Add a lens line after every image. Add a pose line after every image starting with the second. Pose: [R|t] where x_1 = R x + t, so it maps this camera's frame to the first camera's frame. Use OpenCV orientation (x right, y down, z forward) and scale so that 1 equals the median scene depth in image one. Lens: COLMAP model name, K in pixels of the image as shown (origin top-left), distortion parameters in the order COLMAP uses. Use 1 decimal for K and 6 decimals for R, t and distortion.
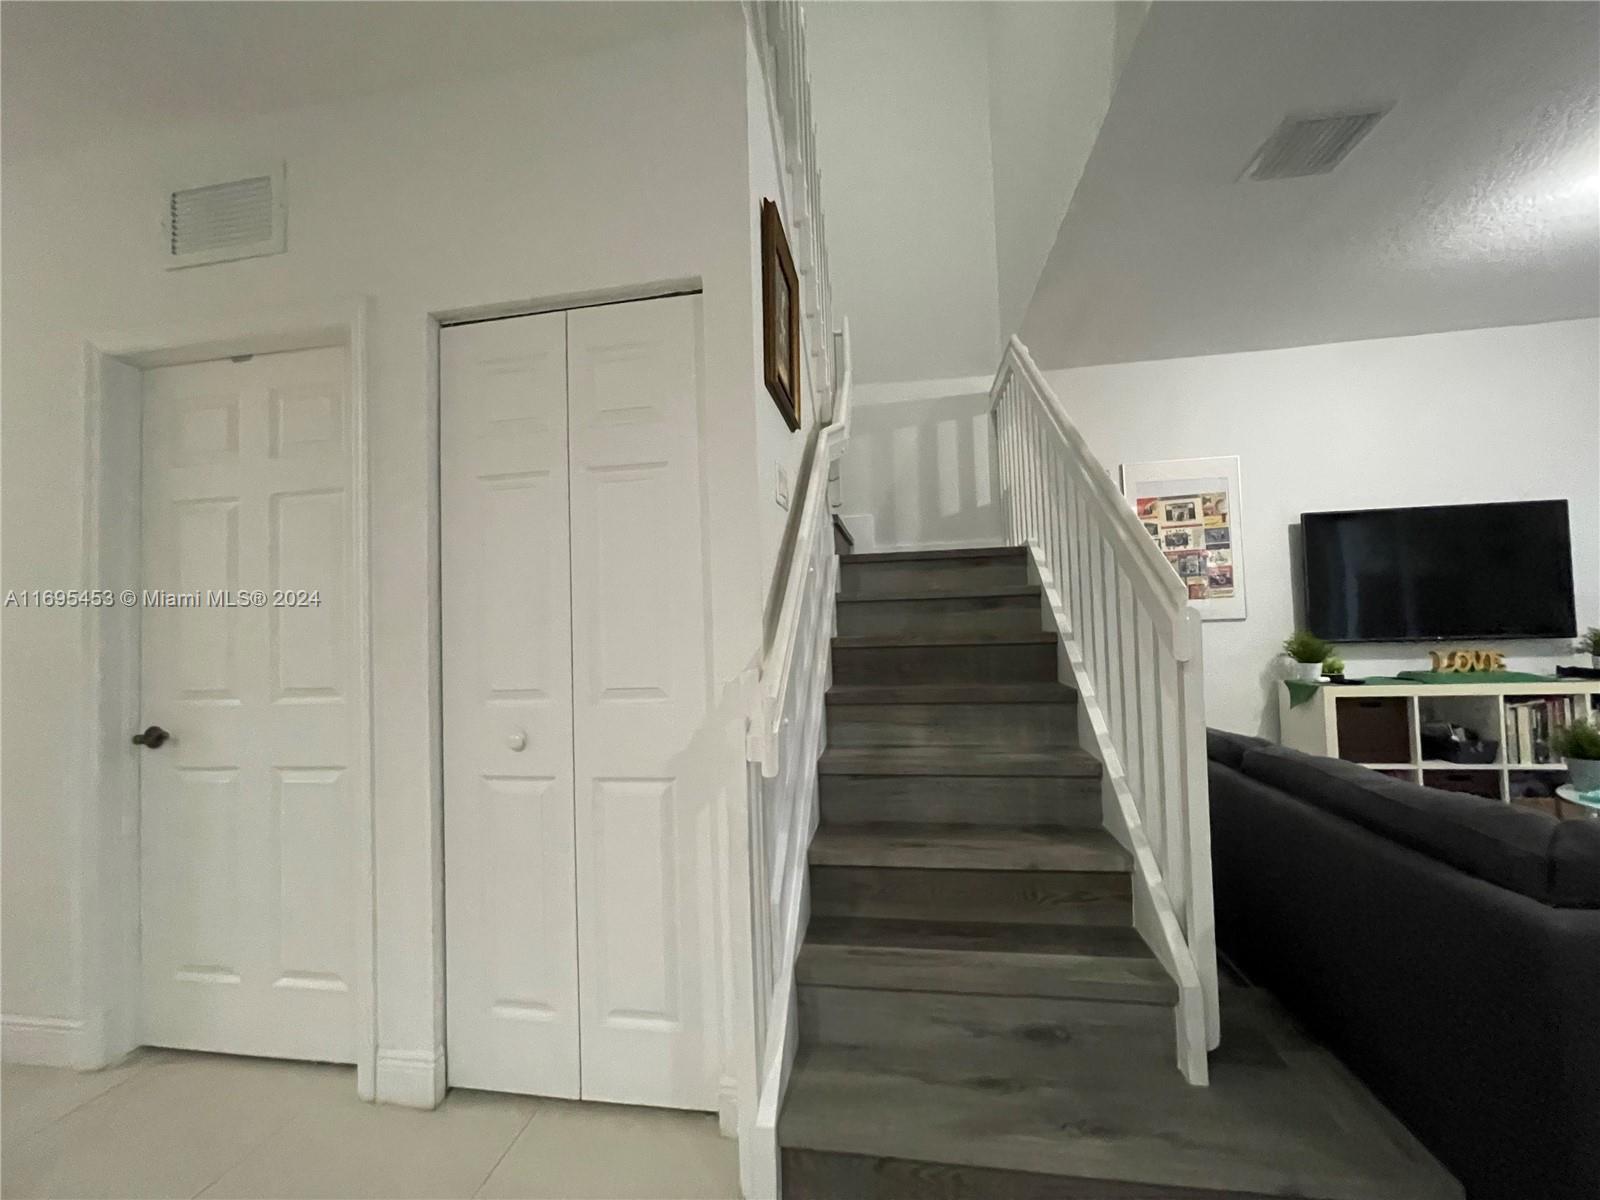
lens RADIAL K [[642.0, 0, 796.4], [0, 642.0, 602.5], [0, 0, 1]] dist [-0.000013, 0.001200]
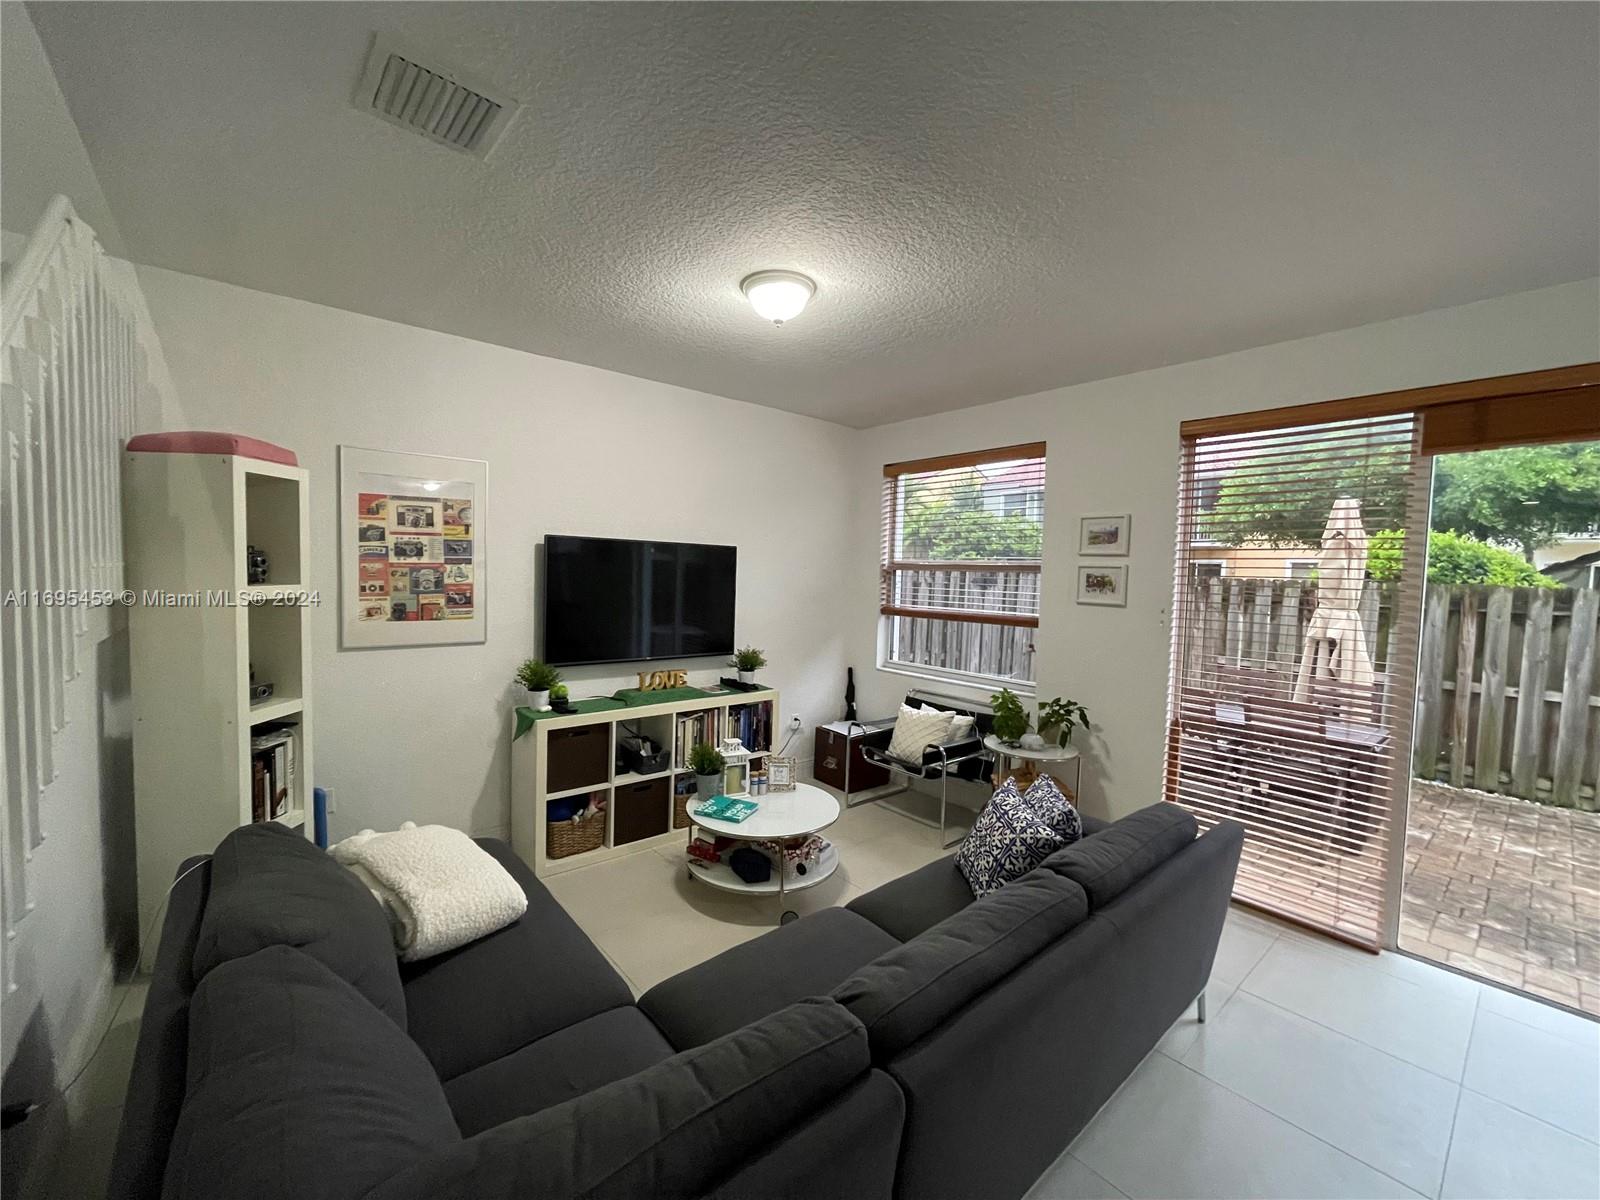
lens RADIAL K [[642.0, 0, 804.2], [0, 642.0, 596.3], [0, 0, 1]] dist [-0.000013, 0.001200]
pose [[0.653541, 0.014987, 0.756742, 0.306619], [-0.073641, 0.996320, 0.043867, -0.114859], [-0.753300, -0.084396, 0.652240, 0.066071]]
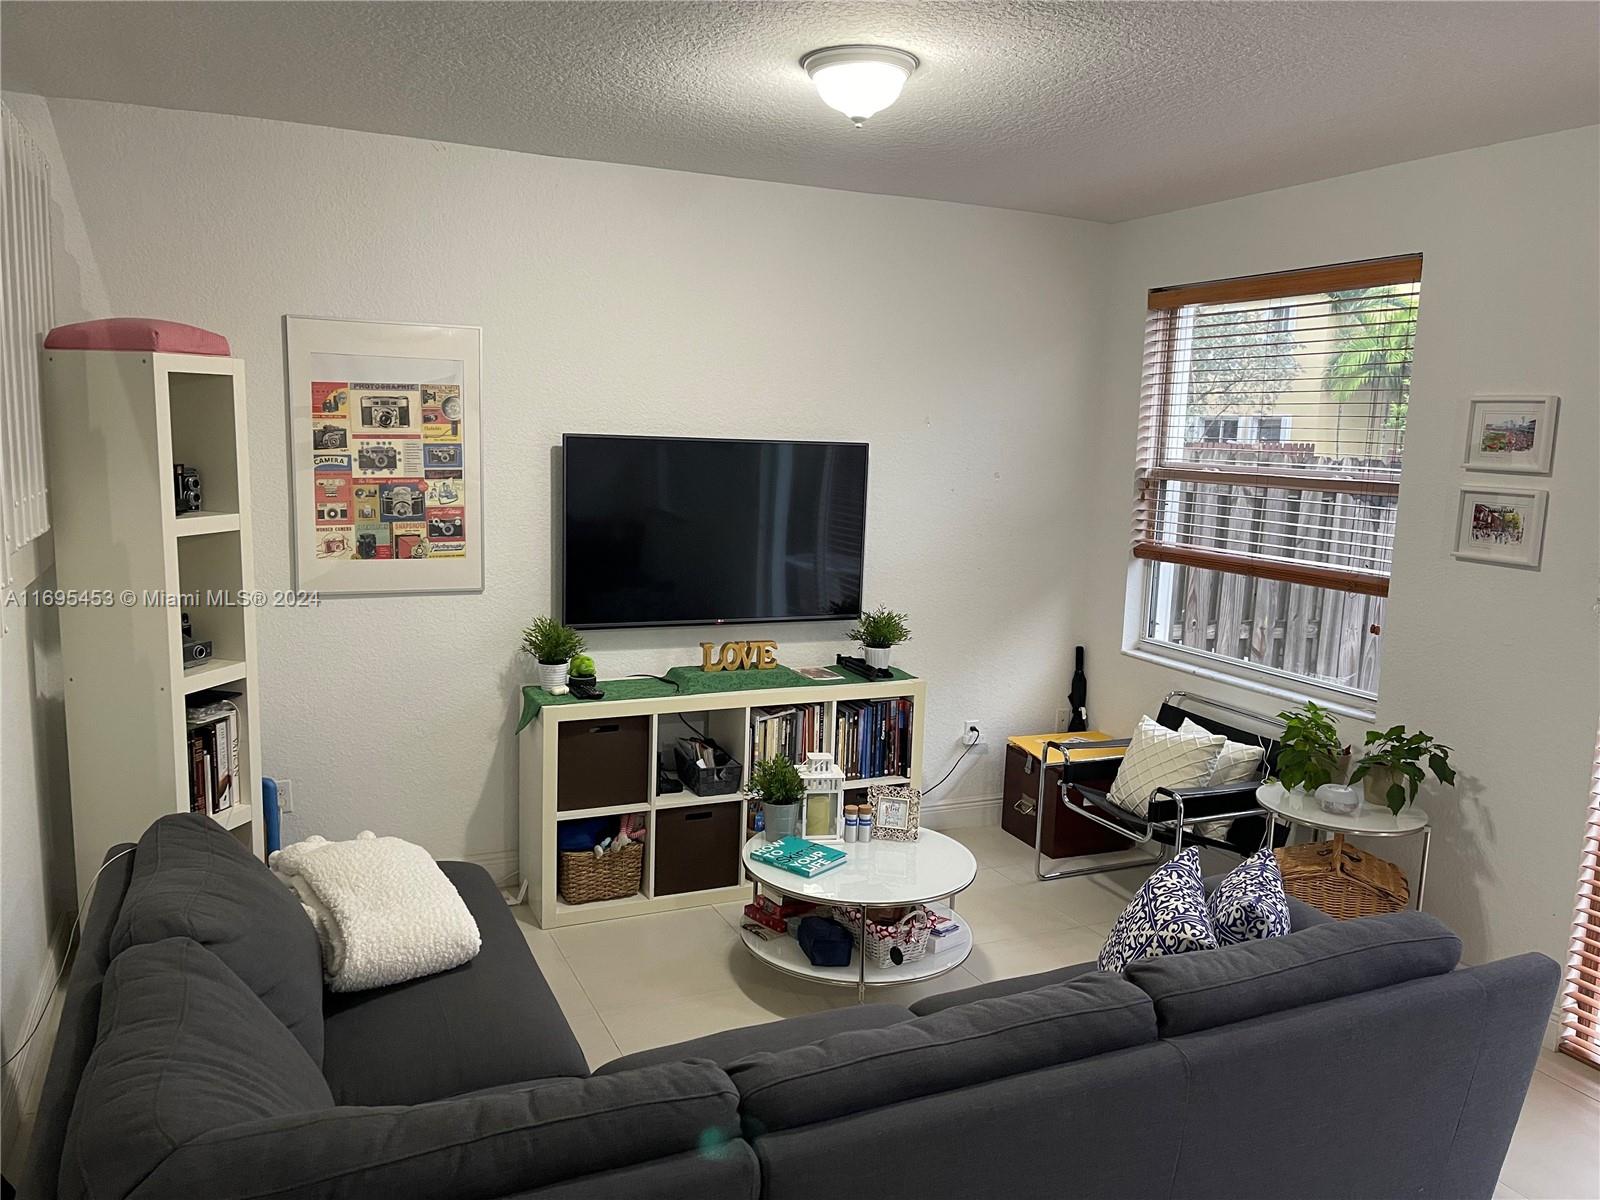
lens RADIAL K [[1226.6, 0, 837.1], [0, 1226.6, 585.3], [0, 0, 1]] dist [0.069970, -0.069448]
pose [[0.829187, -0.020898, 0.558580, 0.312253], [-0.075456, 0.985969, 0.148898, -0.190264], [-0.553855, -0.165613, 0.815976, -0.193060]]
